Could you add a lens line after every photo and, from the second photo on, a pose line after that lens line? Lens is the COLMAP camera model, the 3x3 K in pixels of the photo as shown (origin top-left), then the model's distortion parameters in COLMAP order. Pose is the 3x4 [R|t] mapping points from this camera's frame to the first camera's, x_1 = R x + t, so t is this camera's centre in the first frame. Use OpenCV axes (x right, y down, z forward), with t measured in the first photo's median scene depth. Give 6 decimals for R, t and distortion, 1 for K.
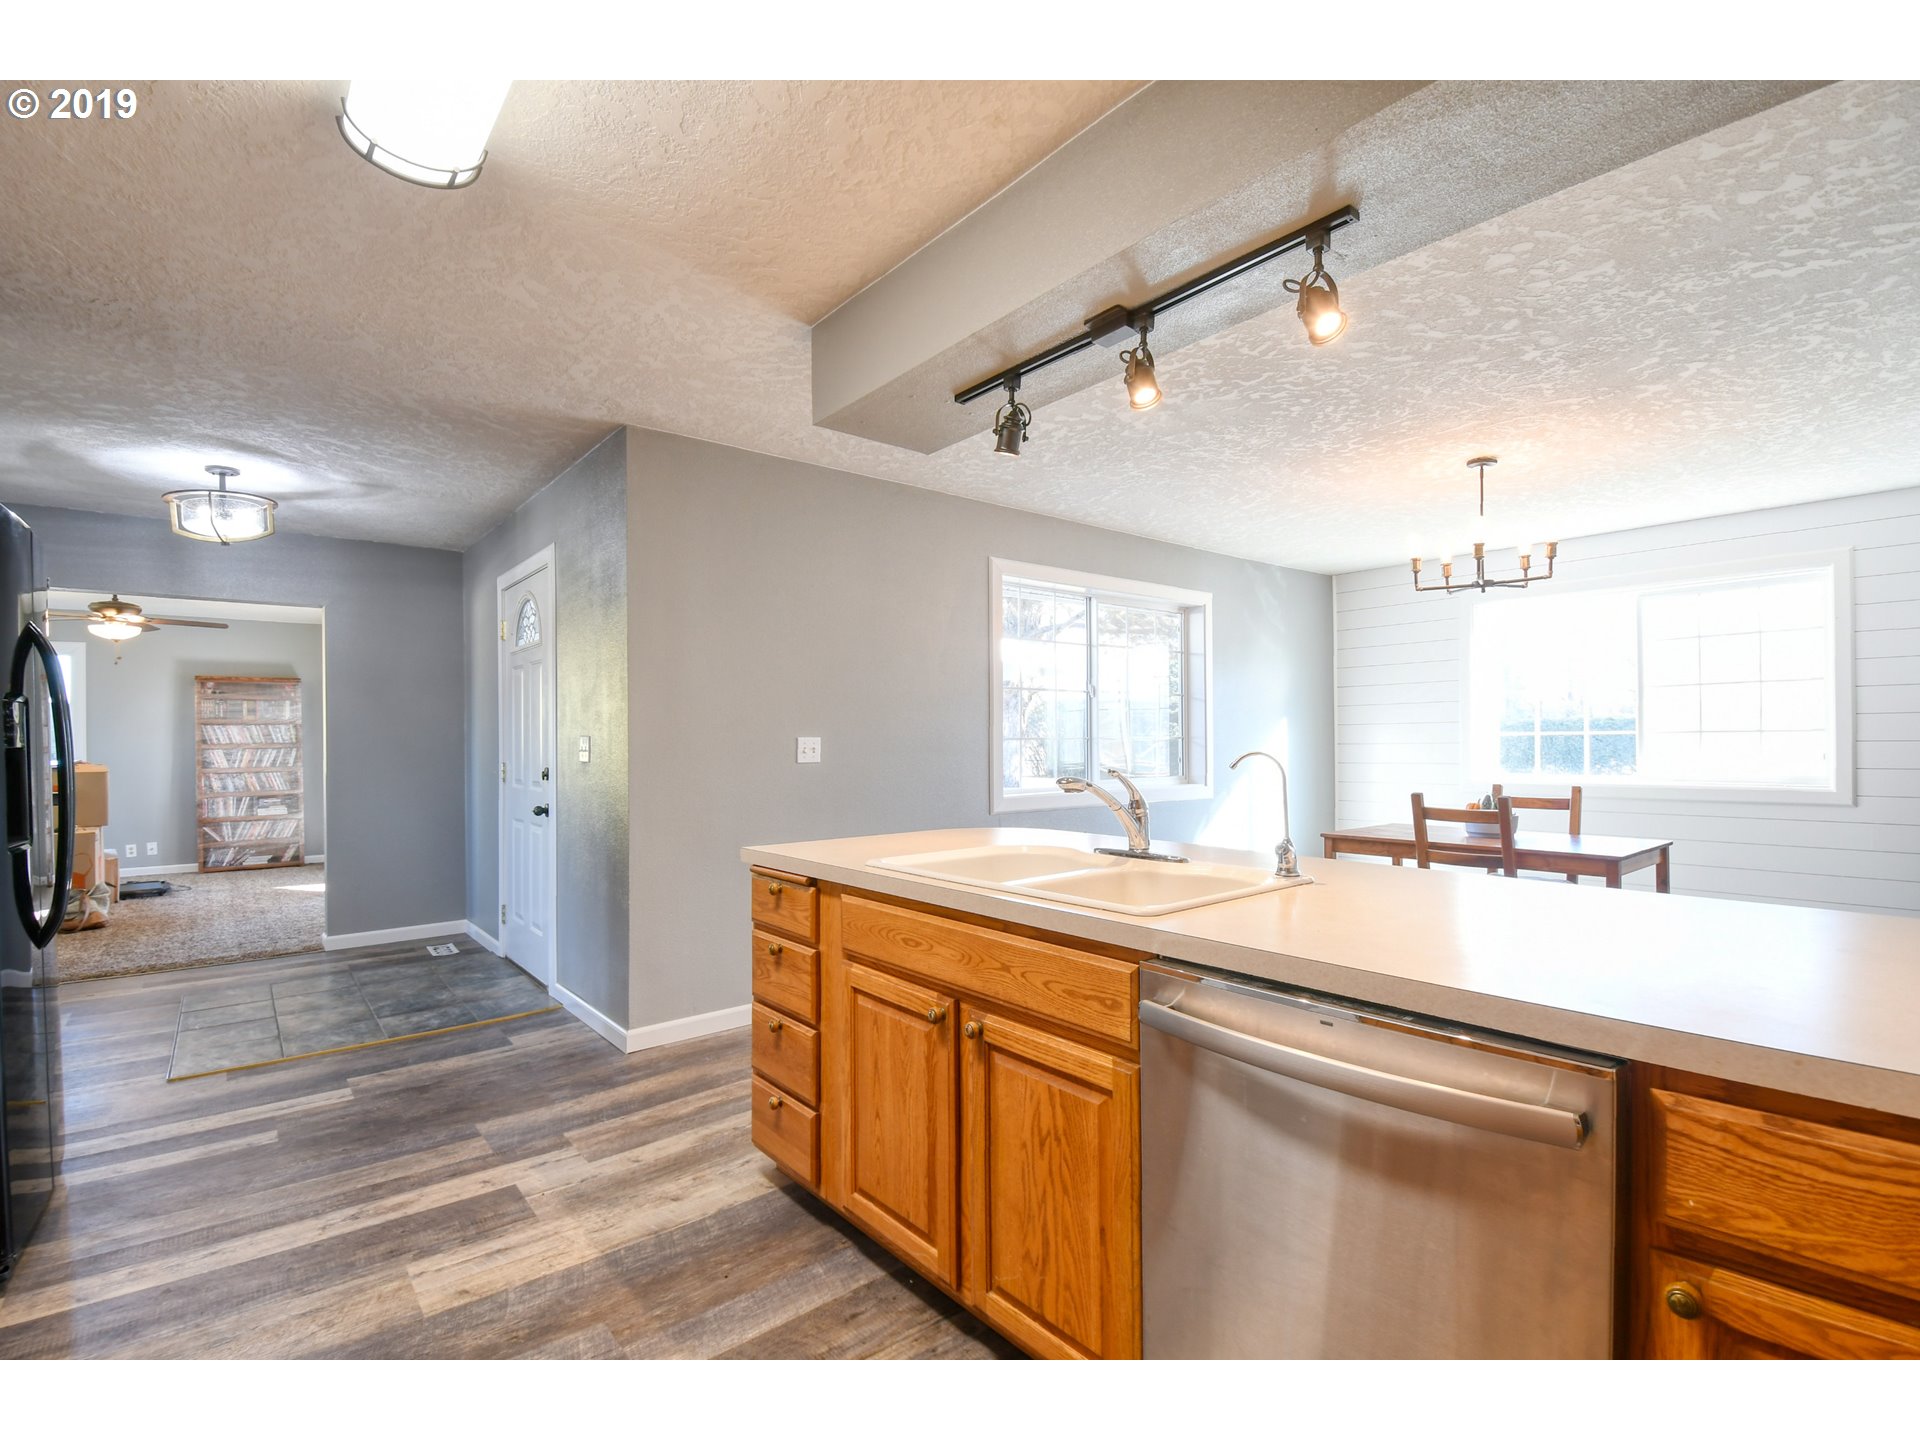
lens RADIAL K [[881.9, 0, 970.1], [0, 881.9, 729.0], [0, 0, 1]] dist [-0.003407, -0.001161]
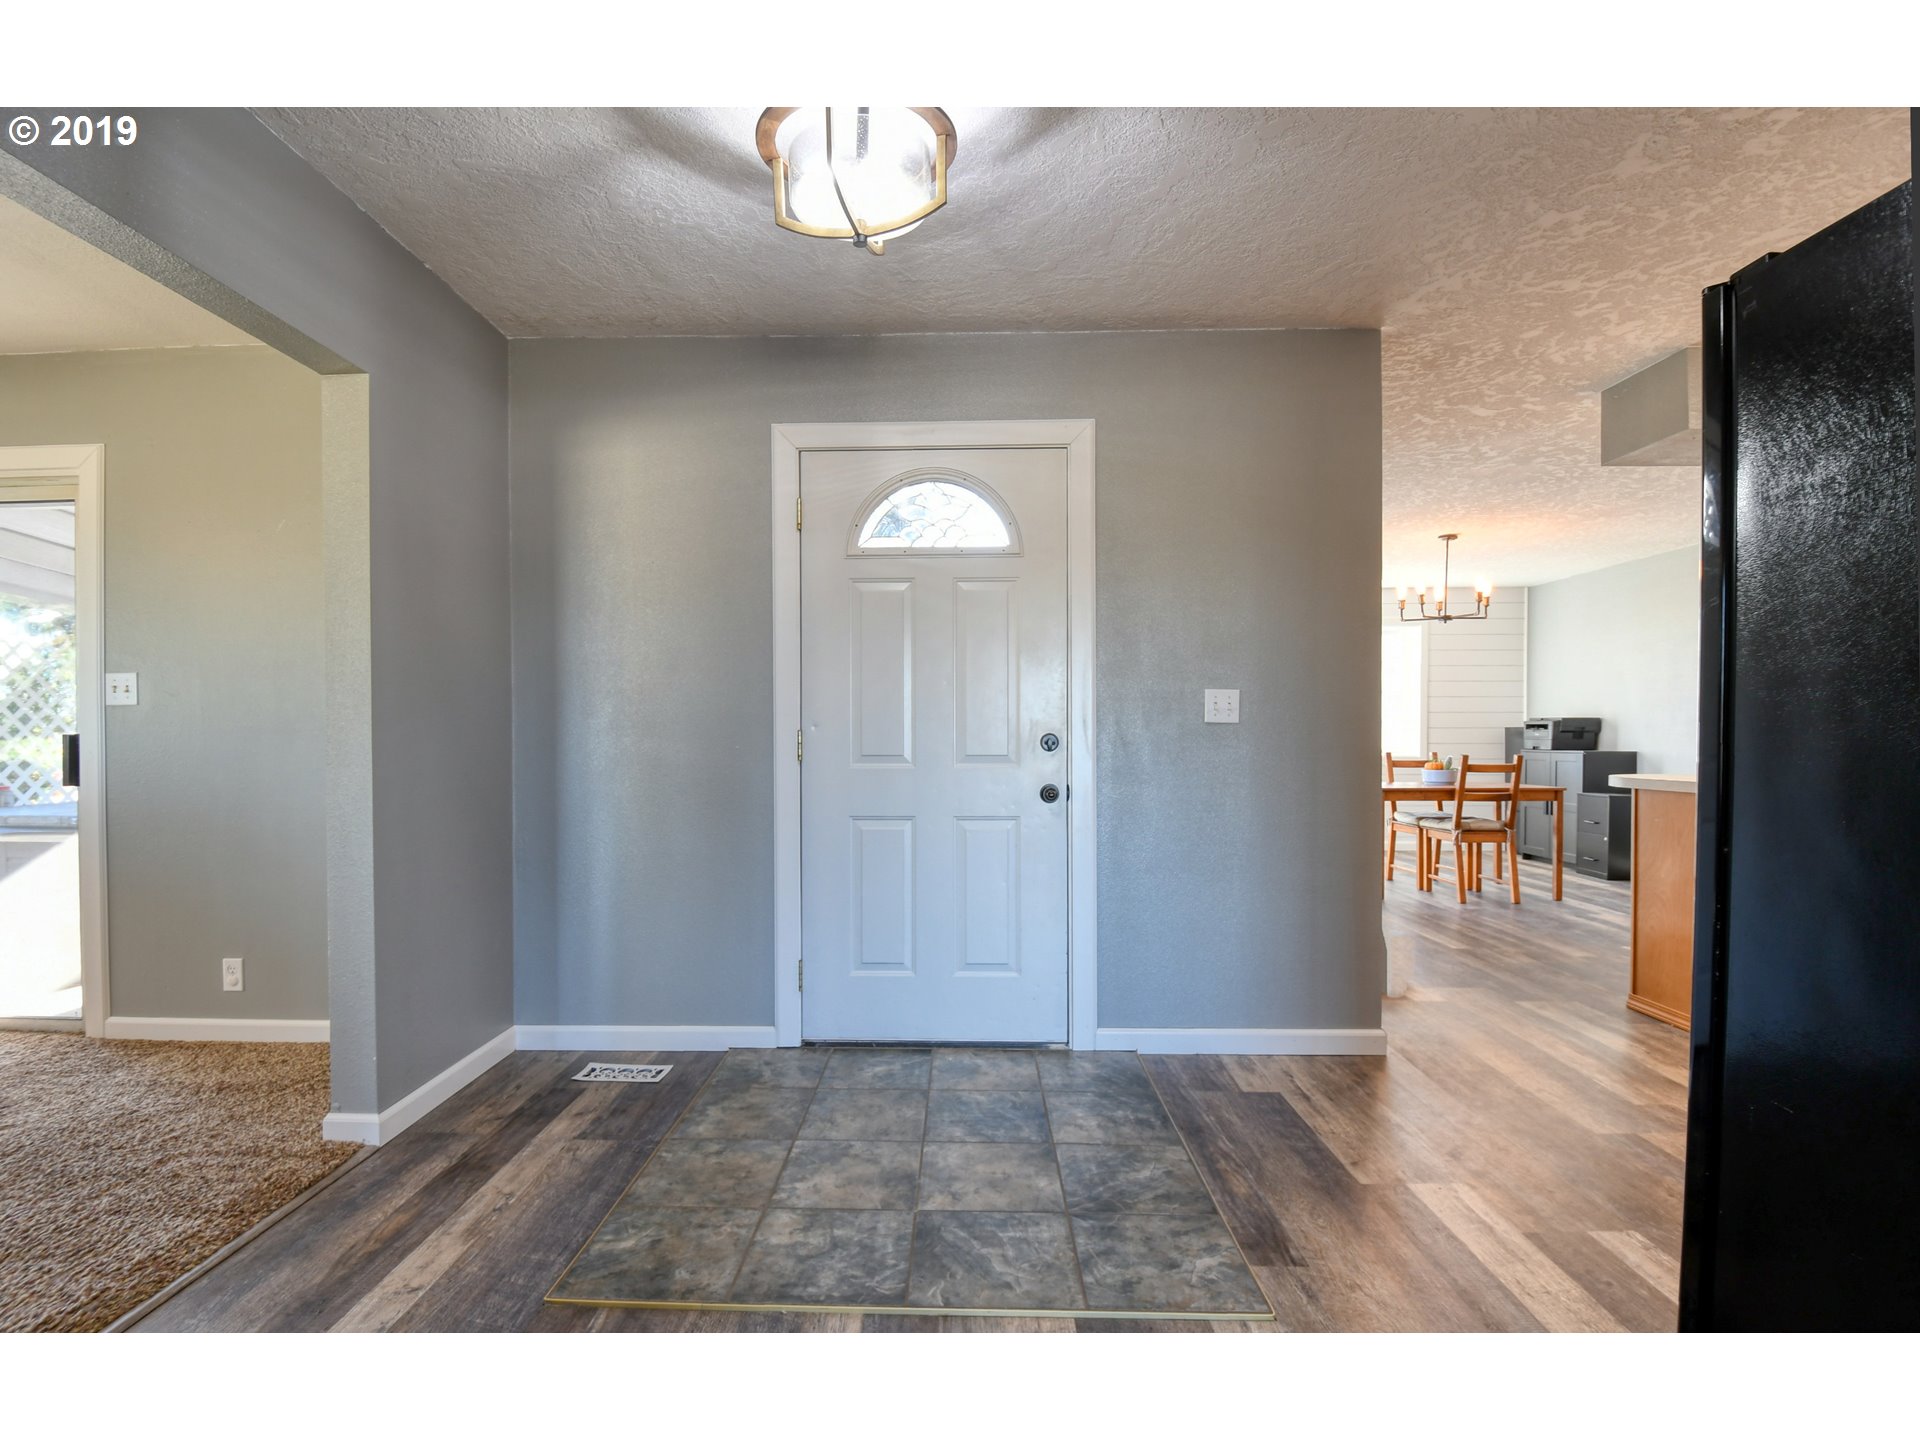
lens RADIAL K [[881.9, 0, 948.1], [0, 881.9, 738.5], [0, 0, 1]] dist [-0.003407, -0.001161]
pose [[0.667314, 0.006934, 0.744744, -1.186886], [-0.014899, 0.999881, 0.004040, 0.052727], [-0.744627, -0.013791, 0.667338, 0.664780]]
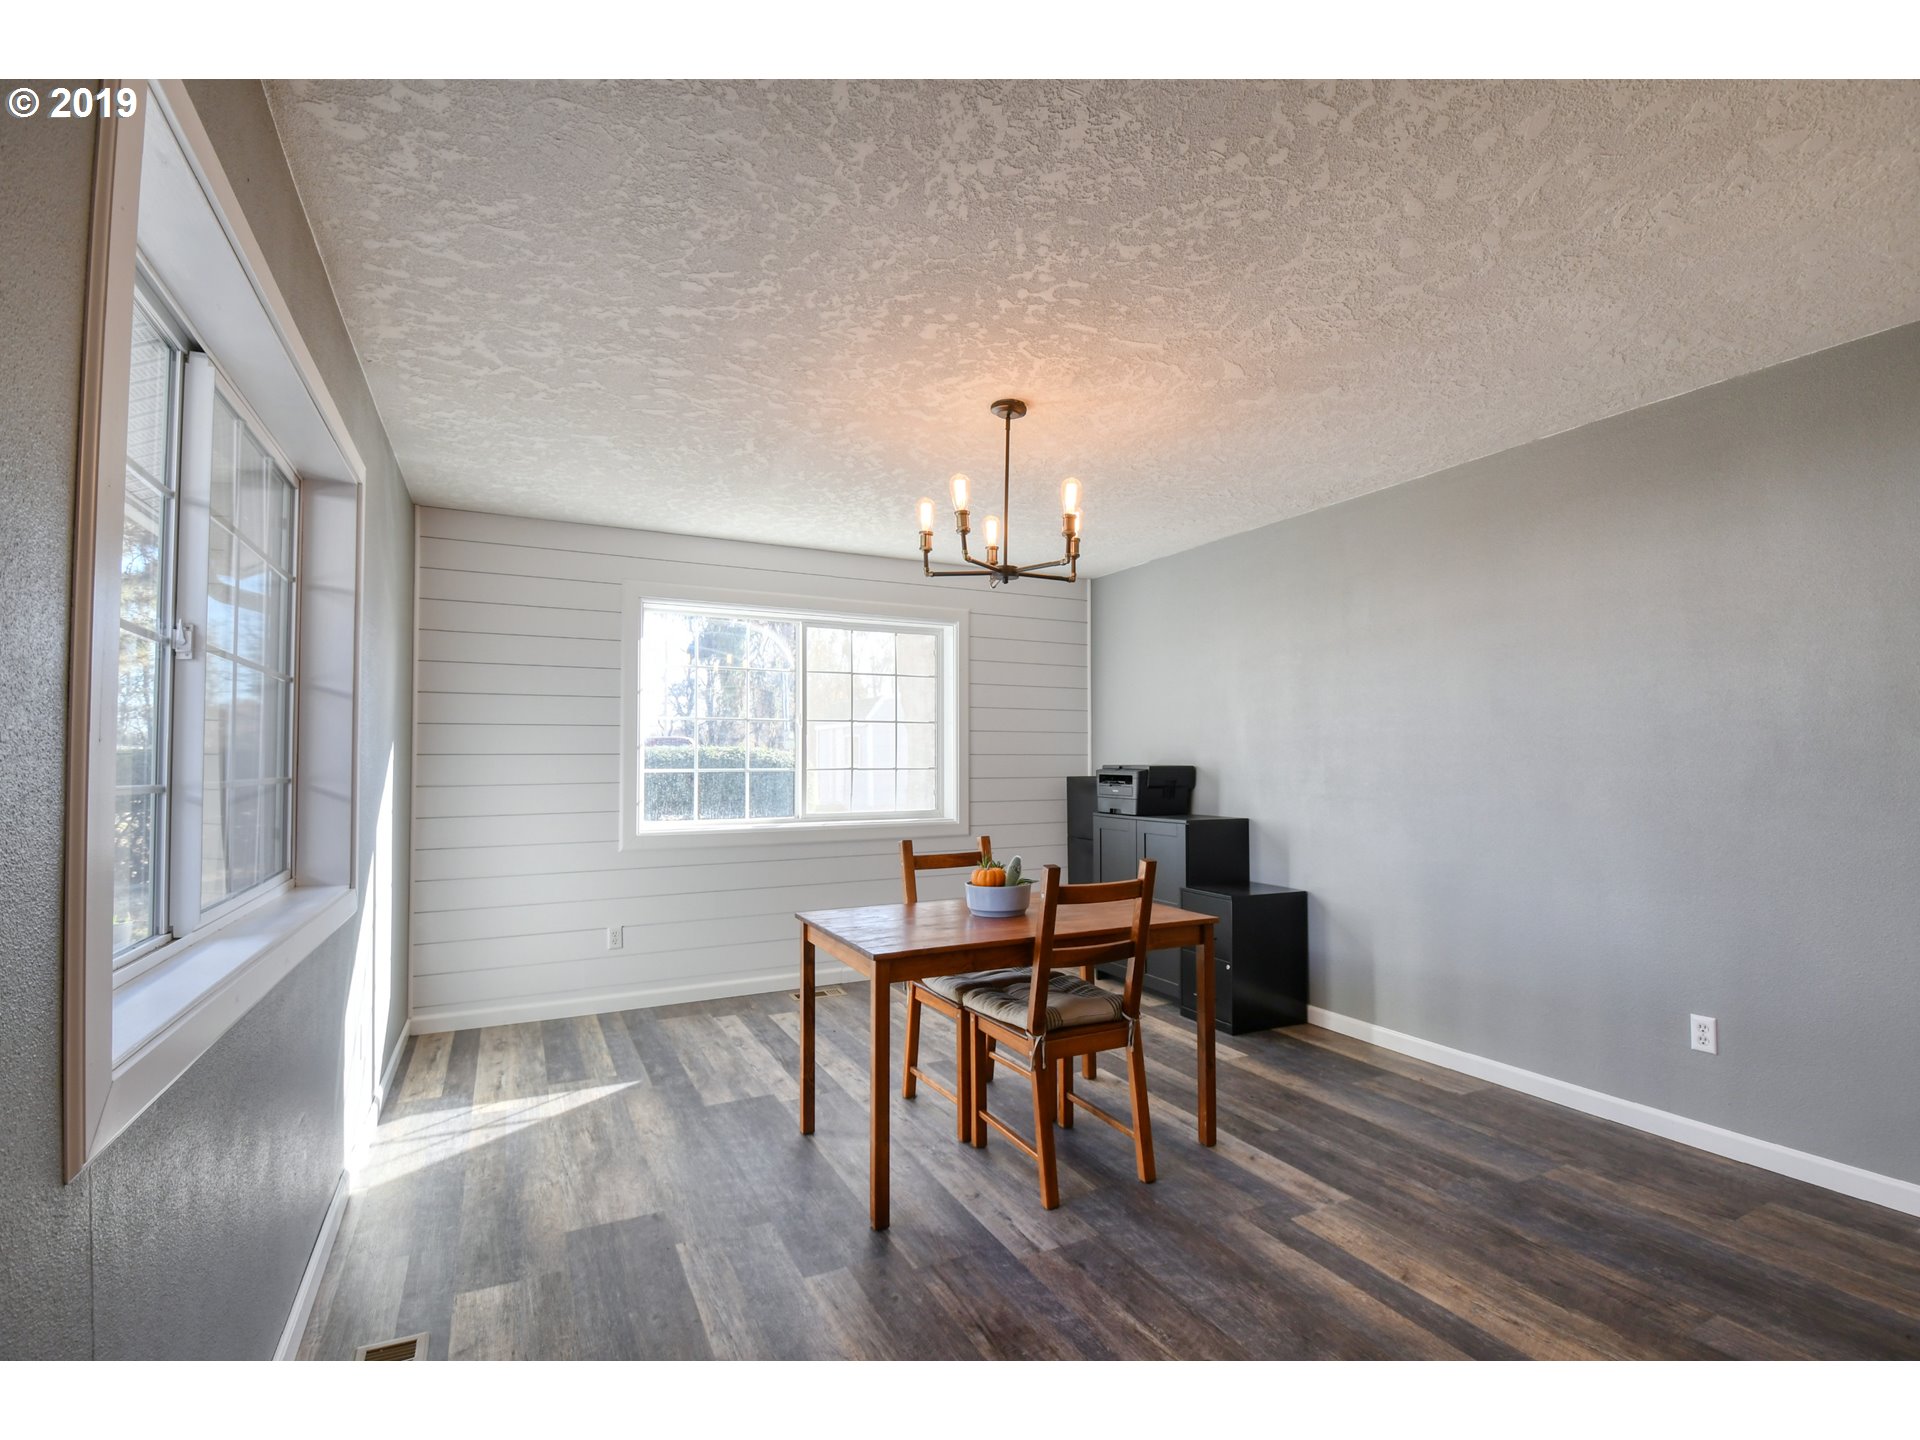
lens RADIAL K [[881.9, 0, 968.9], [0, 881.9, 730.4], [0, 0, 1]] dist [-0.003407, -0.001161]
pose [[0.221630, 0.046253, 0.974033, -0.148070], [-0.007852, 0.998927, -0.045648, 0.003472], [-0.975099, 0.002468, 0.221755, 0.924009]]
